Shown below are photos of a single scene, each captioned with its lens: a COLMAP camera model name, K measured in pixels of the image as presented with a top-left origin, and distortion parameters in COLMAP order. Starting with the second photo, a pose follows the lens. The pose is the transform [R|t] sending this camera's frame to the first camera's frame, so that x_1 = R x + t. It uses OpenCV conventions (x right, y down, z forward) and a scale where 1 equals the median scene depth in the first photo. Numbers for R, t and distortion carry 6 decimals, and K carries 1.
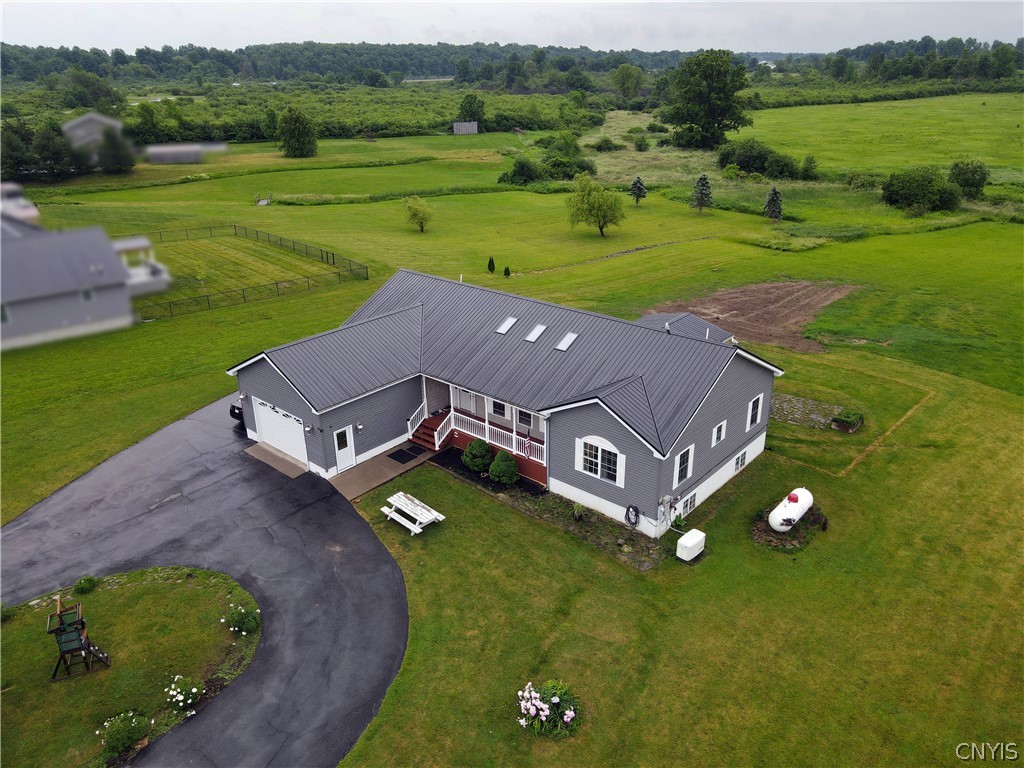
lens RADIAL K [[750.5, 0, 512.0], [0, 750.5, 384.0], [0, 0, 1]] dist [-0.002470, 0.031367]
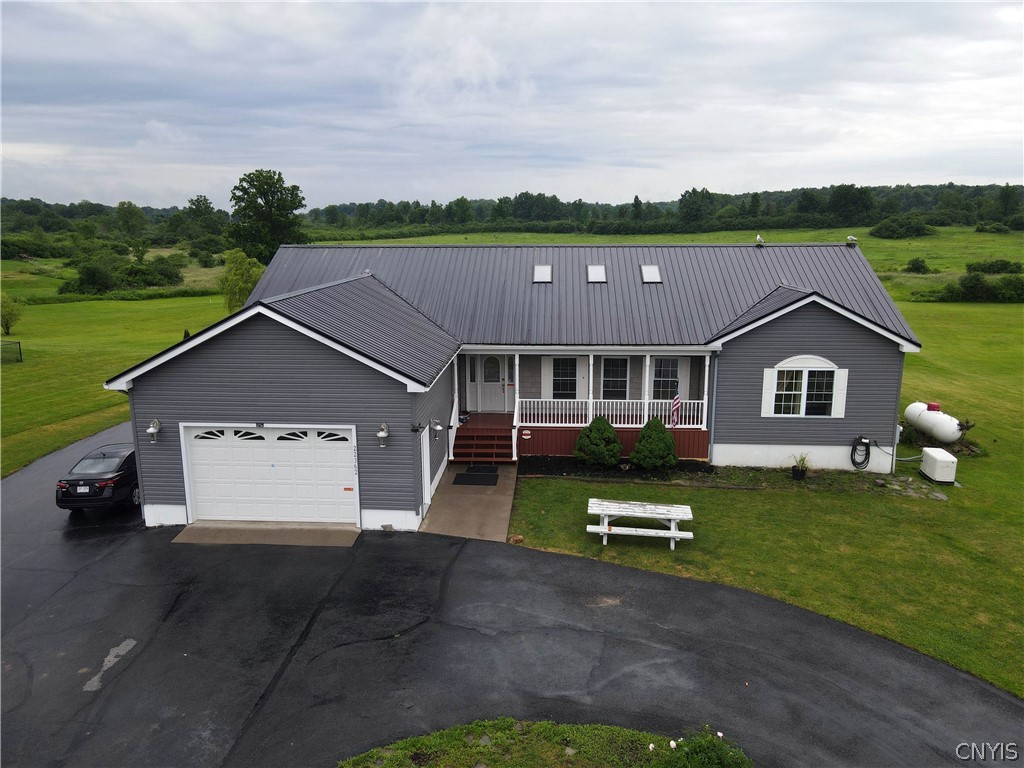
lens RADIAL K [[750.5, 0, 512.0], [0, 750.5, 384.0], [0, 0, 1]] dist [-0.002470, 0.031367]
pose [[0.794219, -0.116916, 0.596277, -0.411509], [0.231445, 0.965548, -0.118955, 0.088072], [-0.561826, 0.232482, 0.793916, 0.431442]]
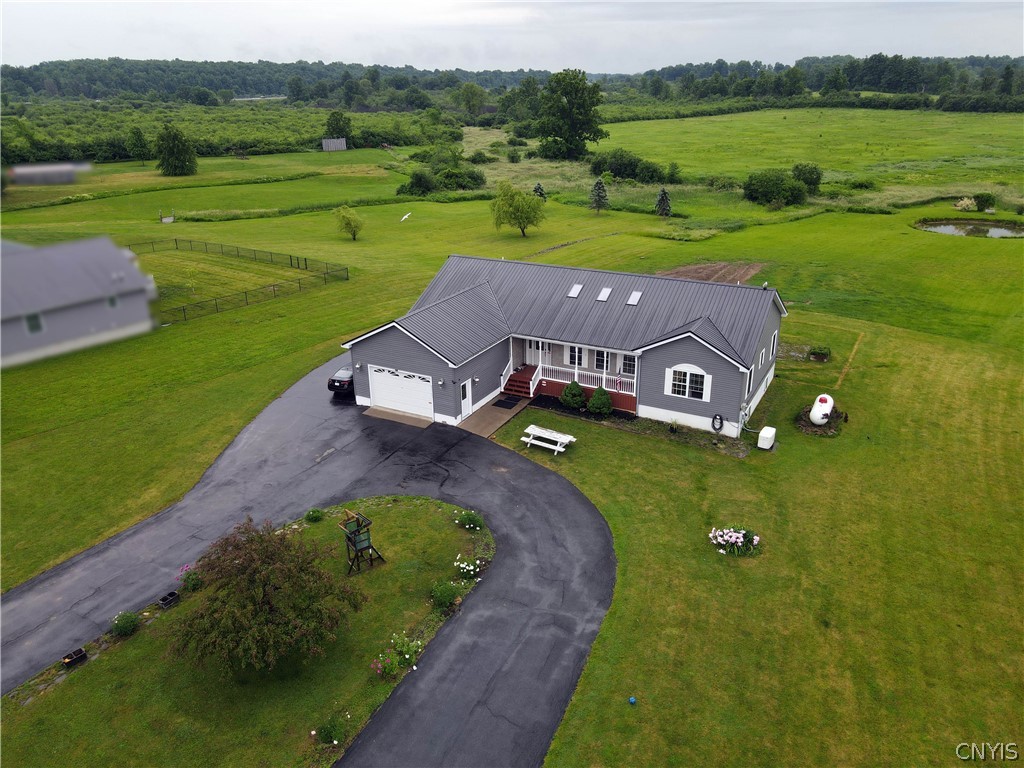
lens RADIAL K [[750.5, 0, 512.0], [0, 750.5, 384.0], [0, 0, 1]] dist [-0.002470, 0.031367]
pose [[0.975132, -0.082221, 0.205810, -0.329591], [0.086675, 0.996156, -0.012704, 0.070113], [-0.203975, 0.030227, 0.978509, -0.143925]]
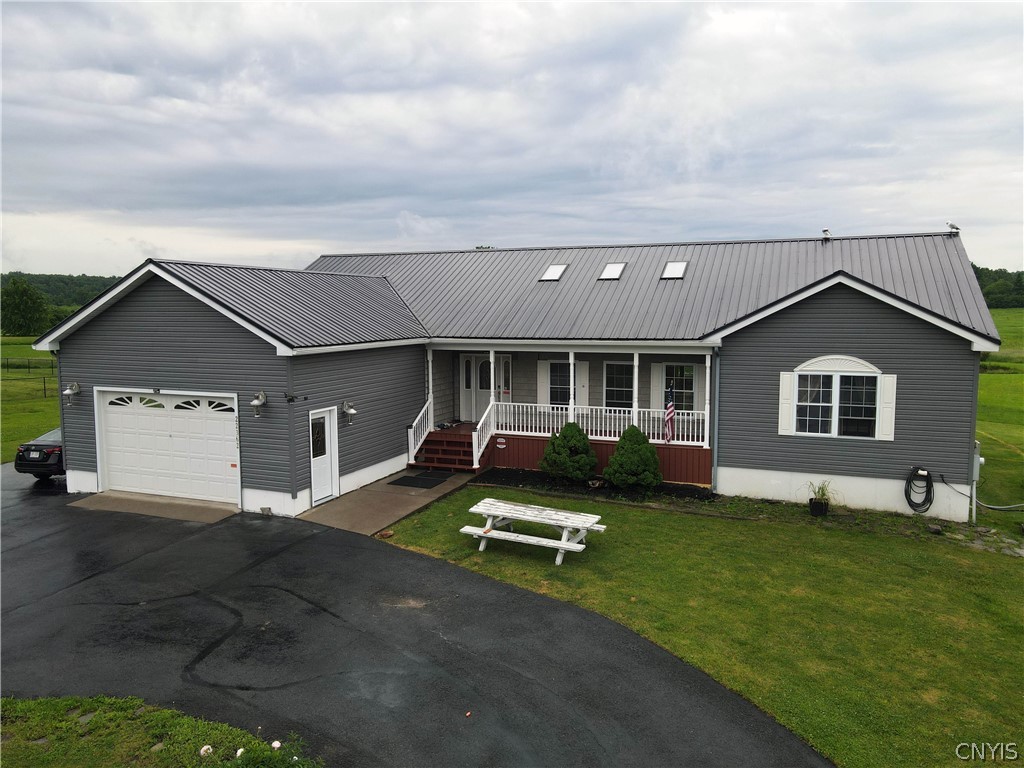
lens RADIAL K [[750.5, 0, 512.0], [0, 750.5, 384.0], [0, 0, 1]] dist [-0.002470, 0.031367]
pose [[0.941993, -0.023722, 0.334793, -0.226379], [0.123047, 0.952456, -0.278724, 0.162750], [-0.312264, 0.303752, 0.900126, 0.422300]]
